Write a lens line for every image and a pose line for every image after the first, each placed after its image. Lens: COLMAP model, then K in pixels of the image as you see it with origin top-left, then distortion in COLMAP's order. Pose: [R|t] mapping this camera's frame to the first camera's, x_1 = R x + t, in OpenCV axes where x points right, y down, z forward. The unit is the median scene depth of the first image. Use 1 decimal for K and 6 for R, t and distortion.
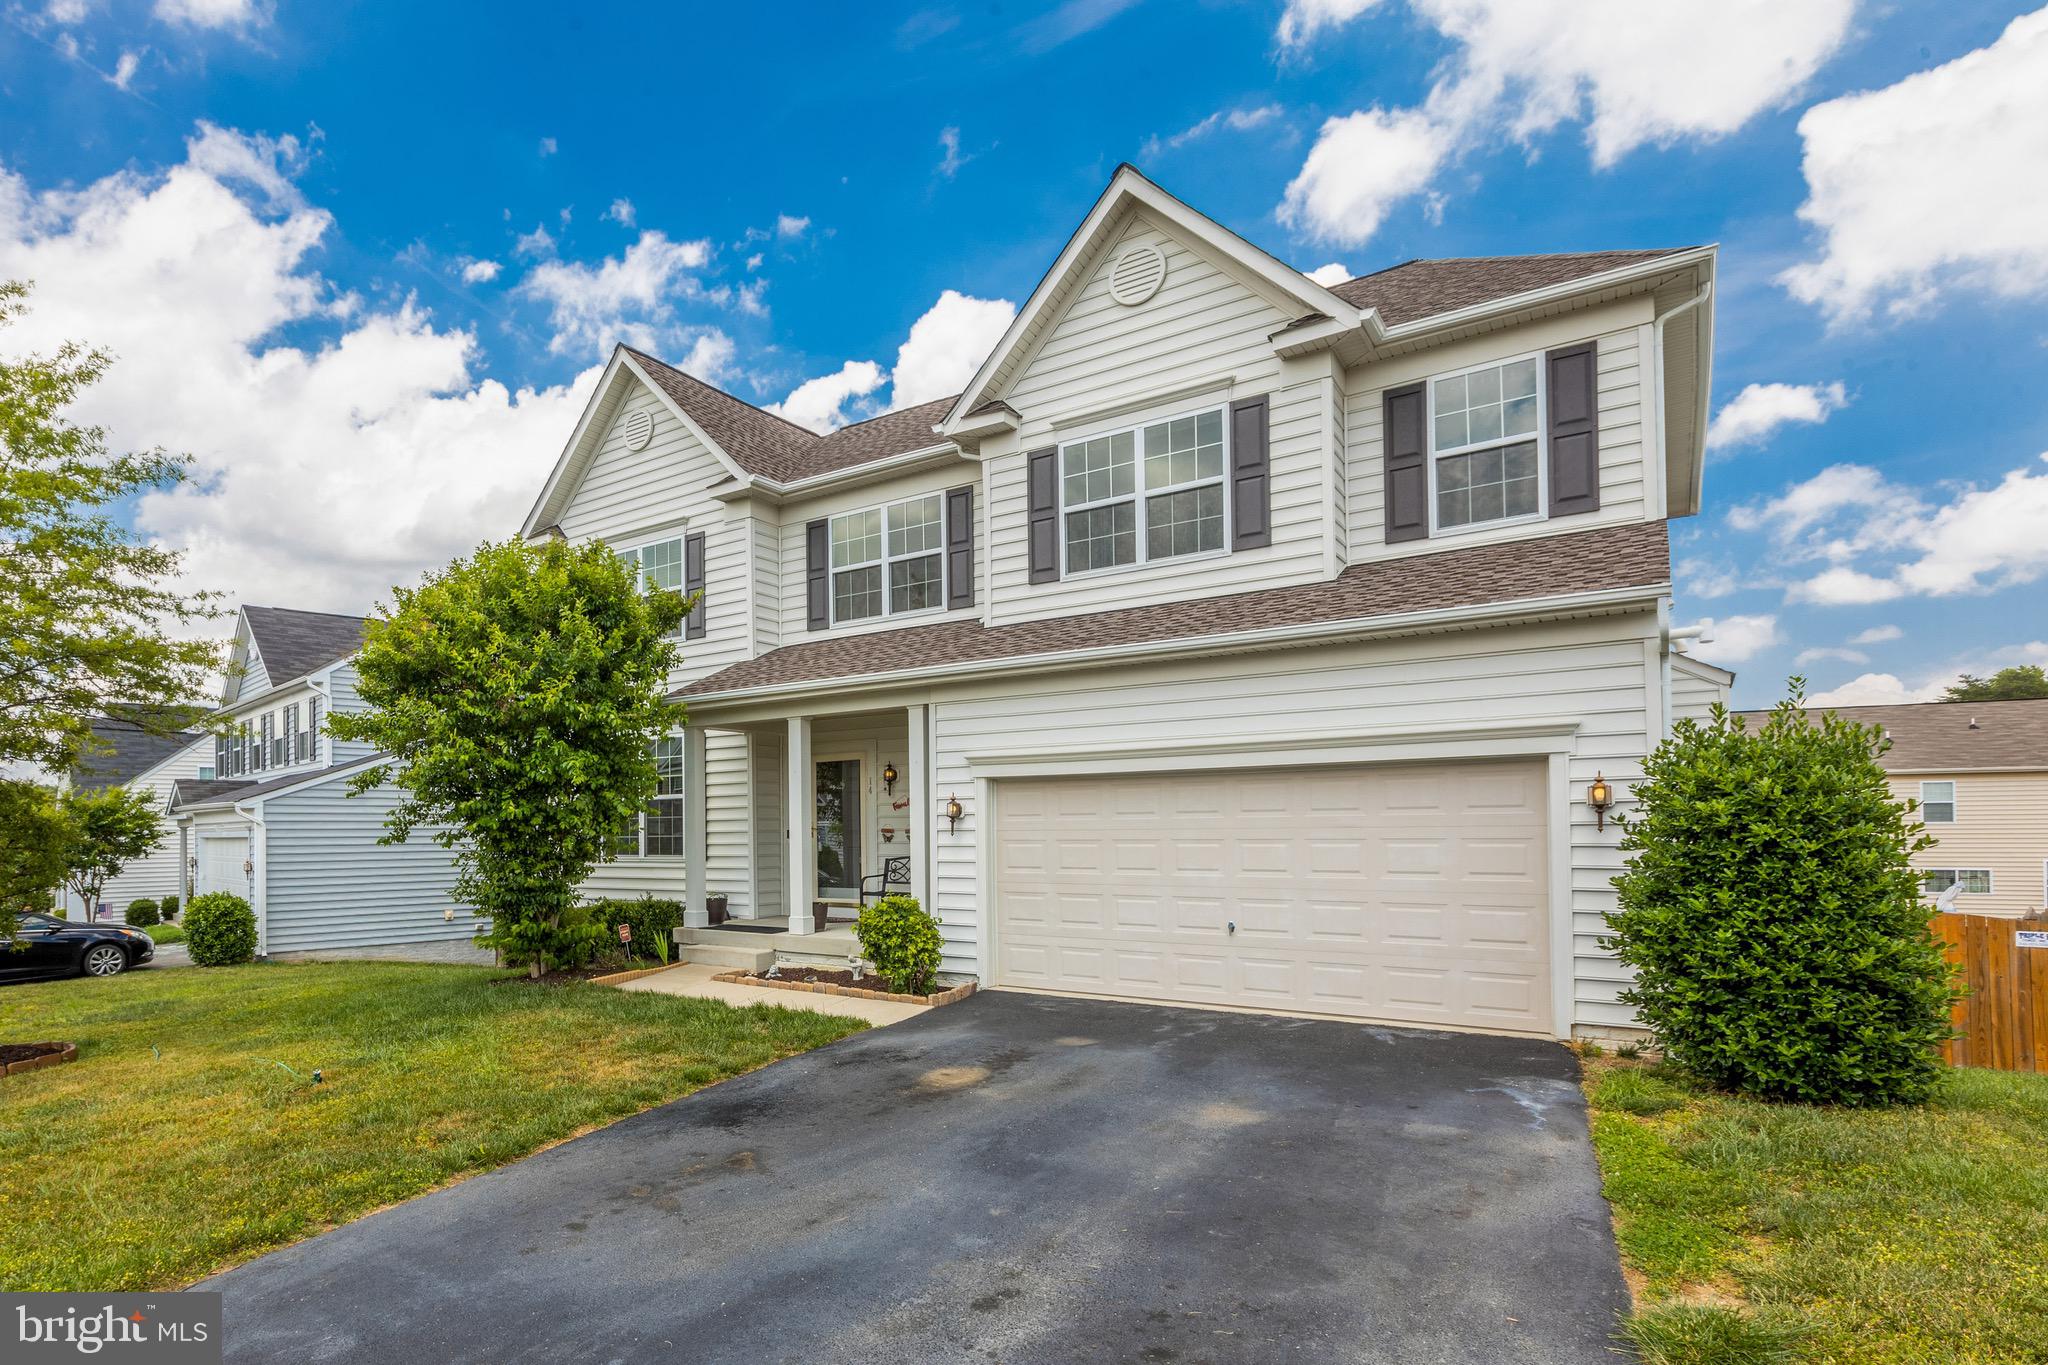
lens RADIAL K [[1039.4, 0, 846.1], [0, 1039.4, 815.8], [0, 0, 1]] dist [0.001494, 0.000059]
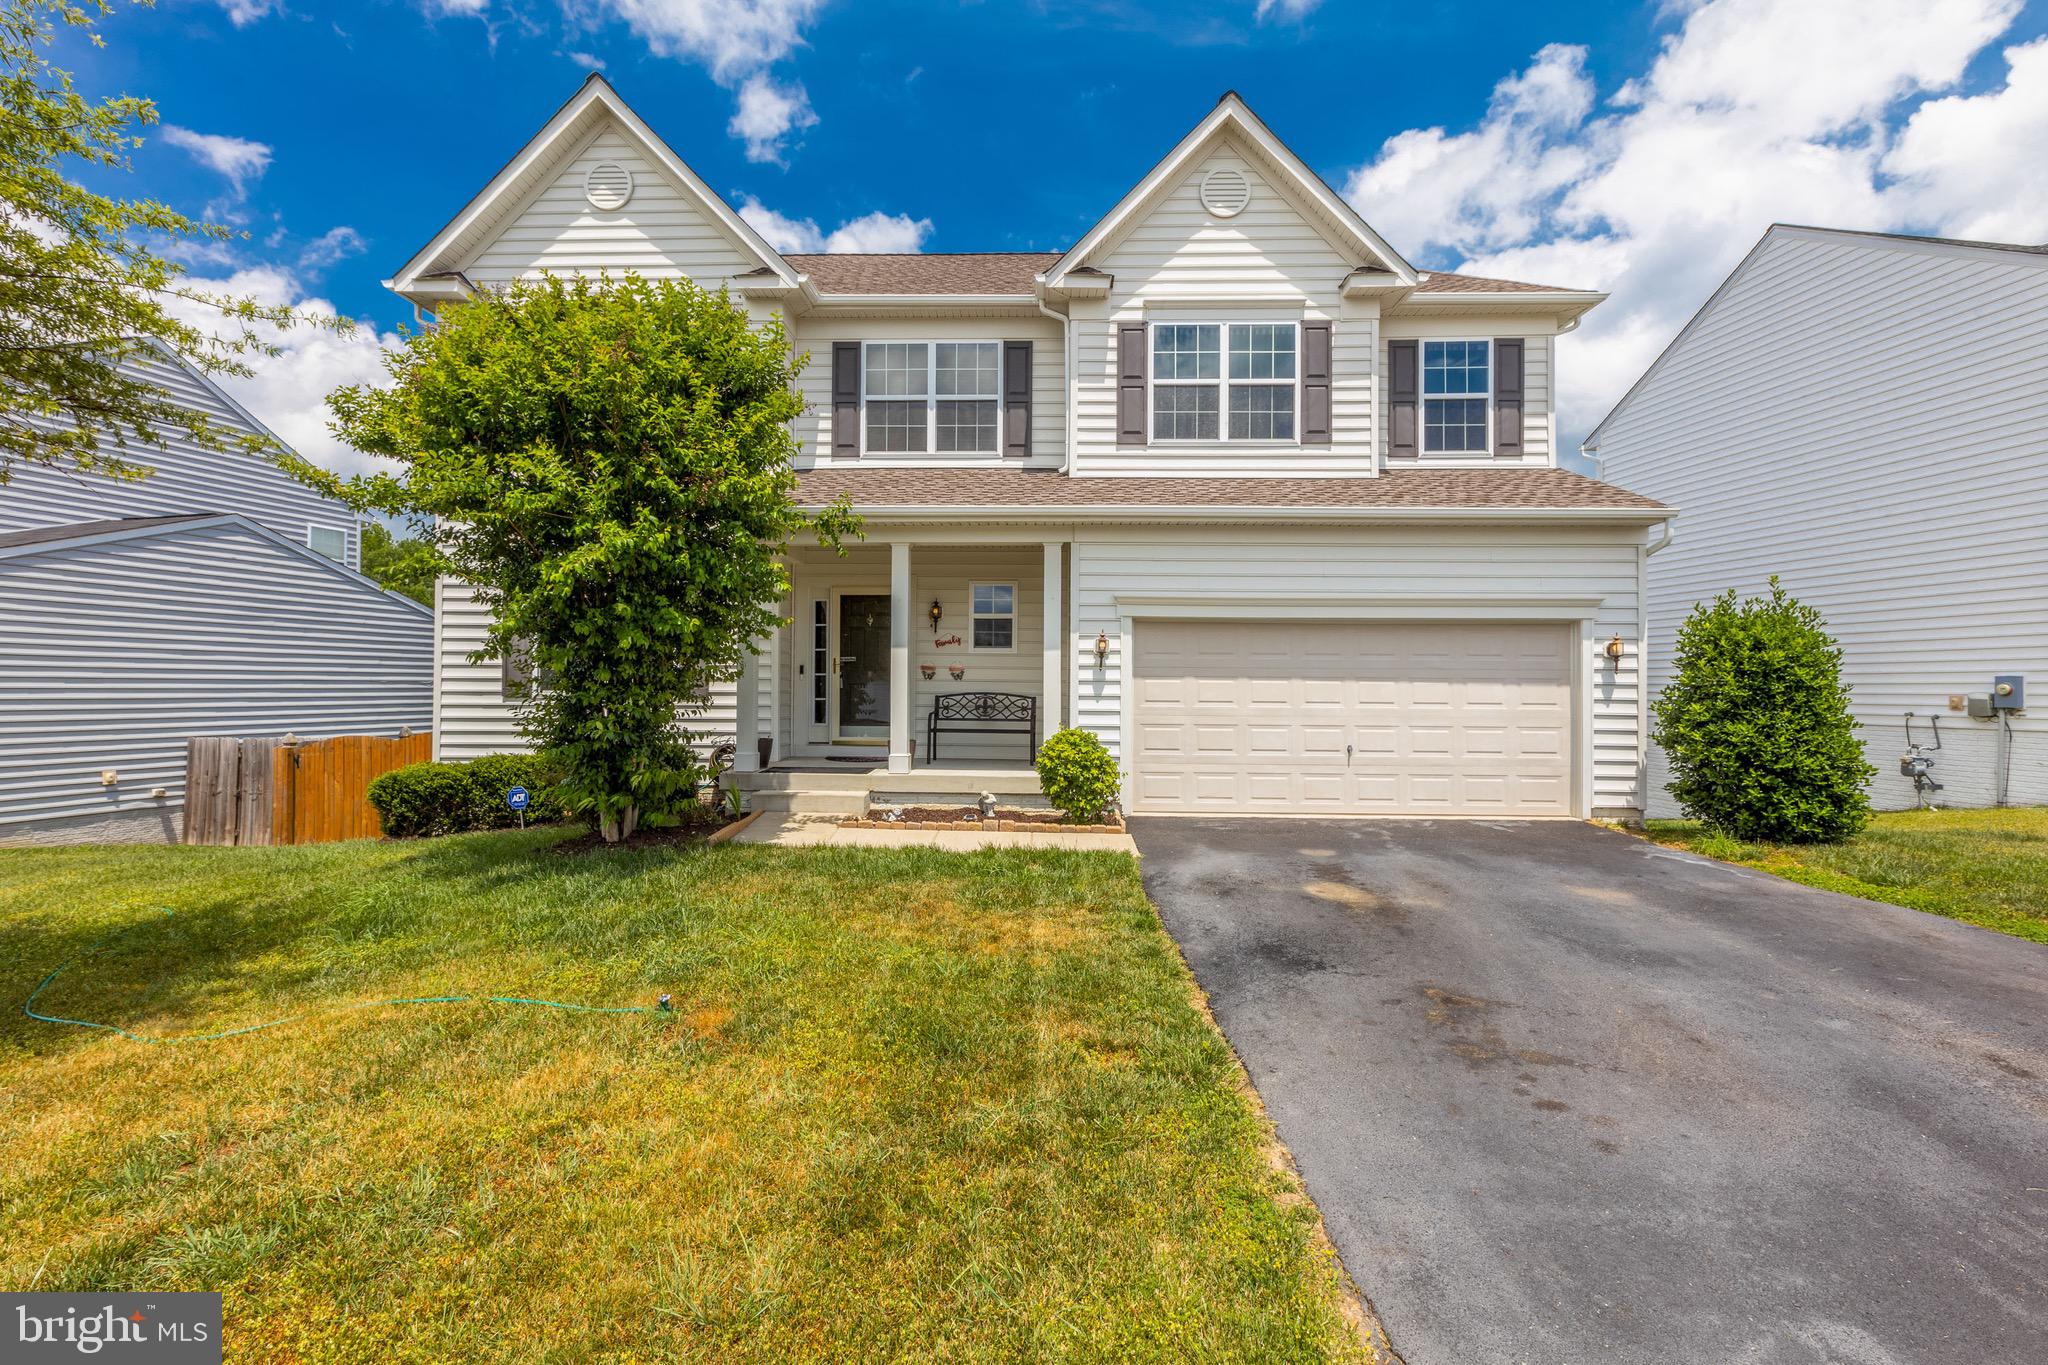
lens RADIAL K [[898.8, 0, 1023.4], [0, 898.8, 677.3], [0, 0, 1]] dist [0.000589, 0.000076]
pose [[0.827855, 0.021978, 0.560511, -0.463757], [-0.024341, 0.999698, -0.003248, 0.030196], [-0.560414, -0.010954, 0.828140, 0.294496]]
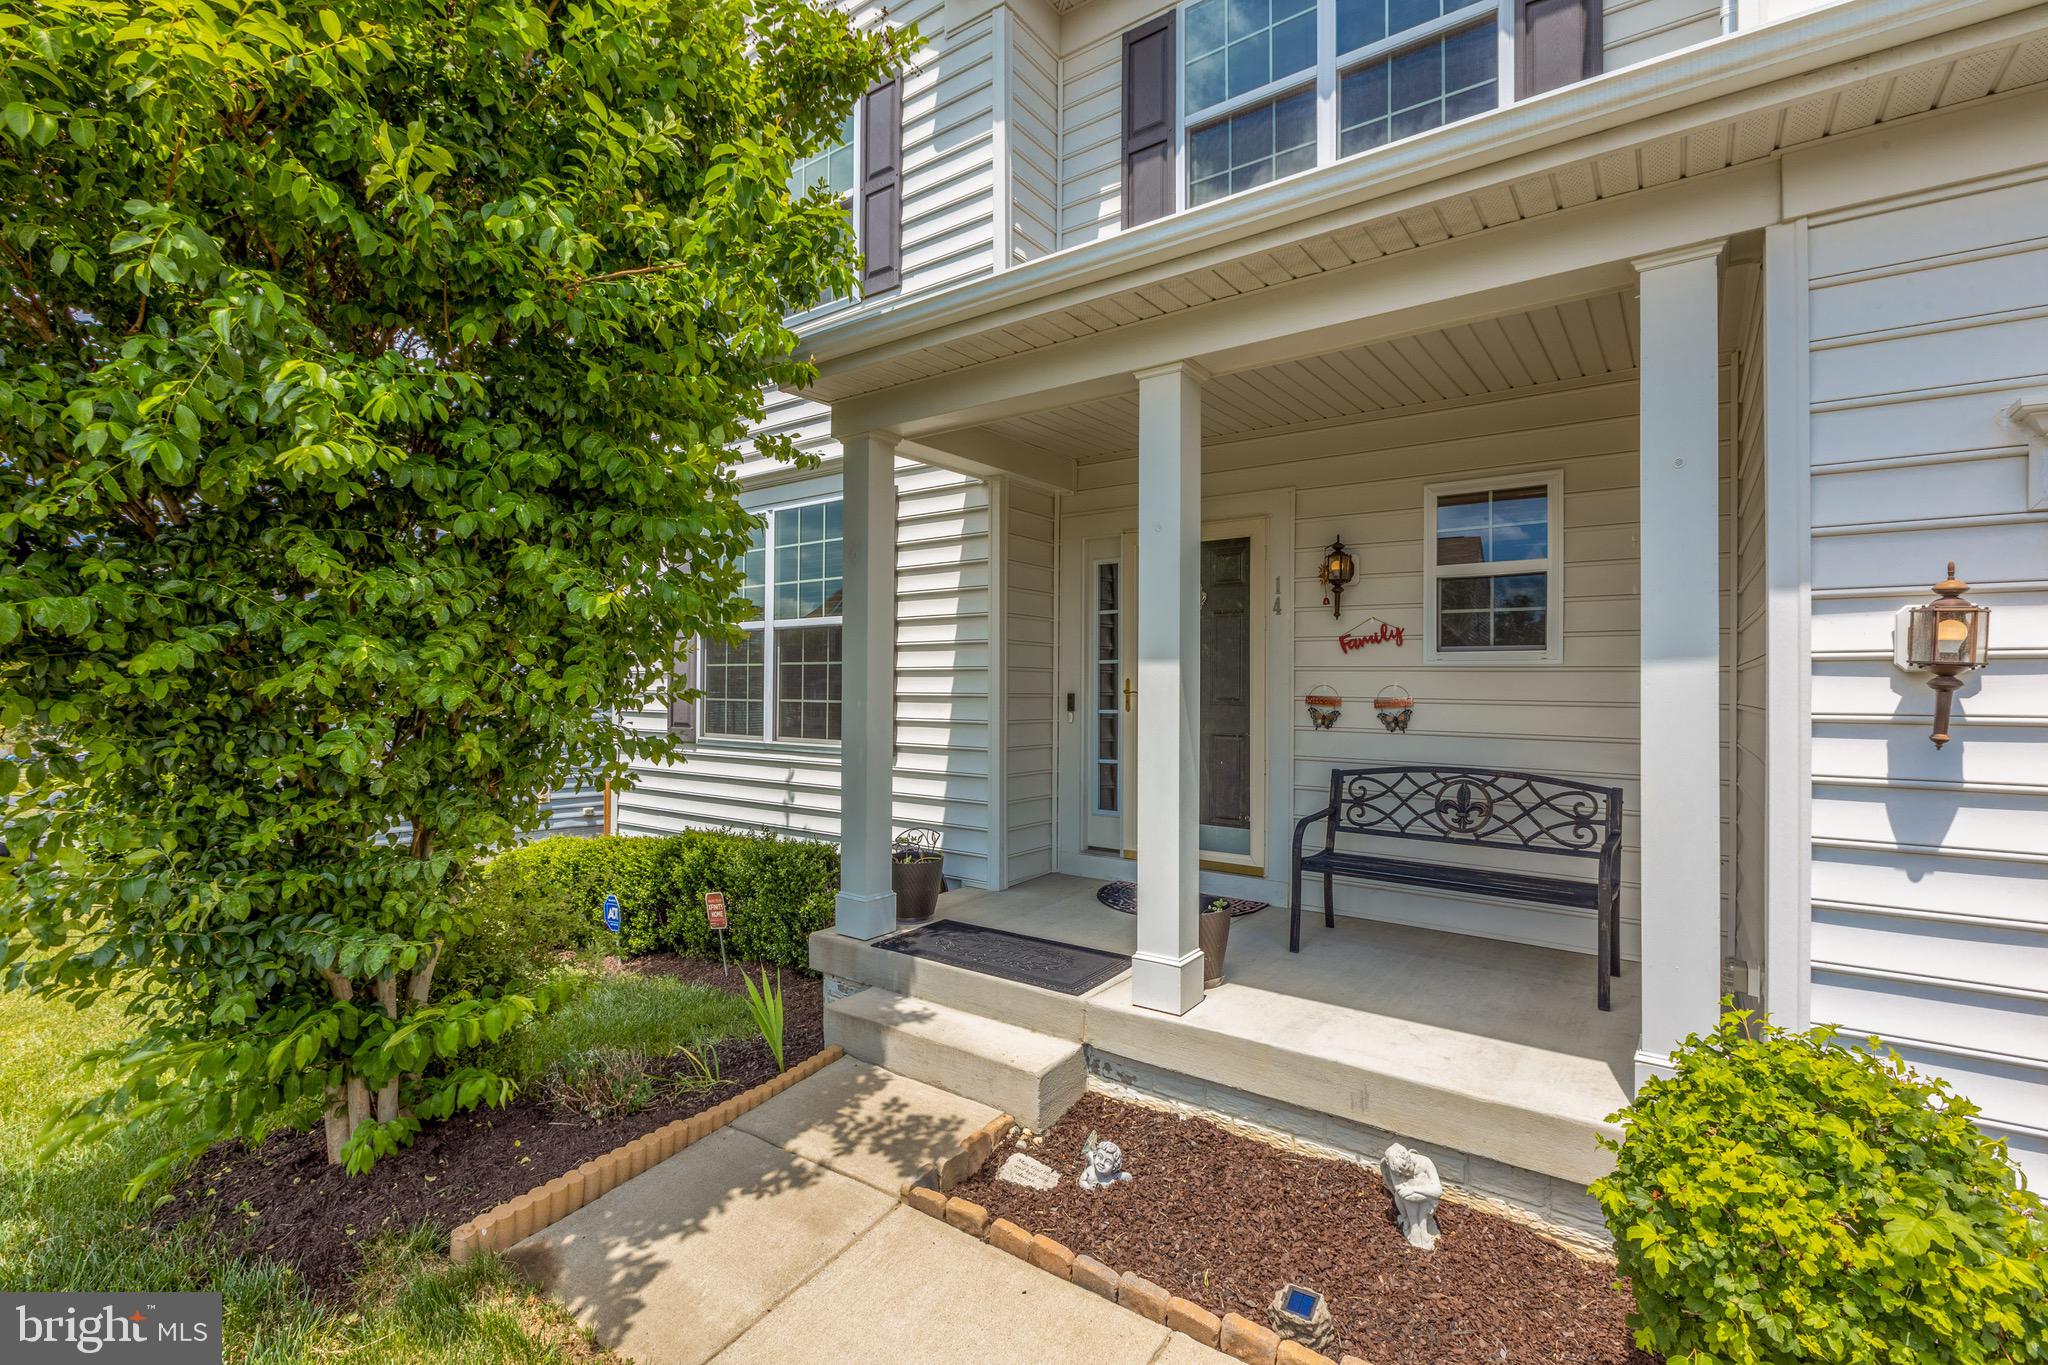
lens RADIAL K [[913.9, 0, 1024.3], [0, 913.9, 676.0], [0, 0, 1]] dist [-0.010539, 0.000087]
pose [[0.999840, 0.017071, 0.005373, -0.106436], [-0.017098, 0.999841, 0.005035, 0.005557], [-0.005286, -0.005127, 0.999973, 0.789799]]
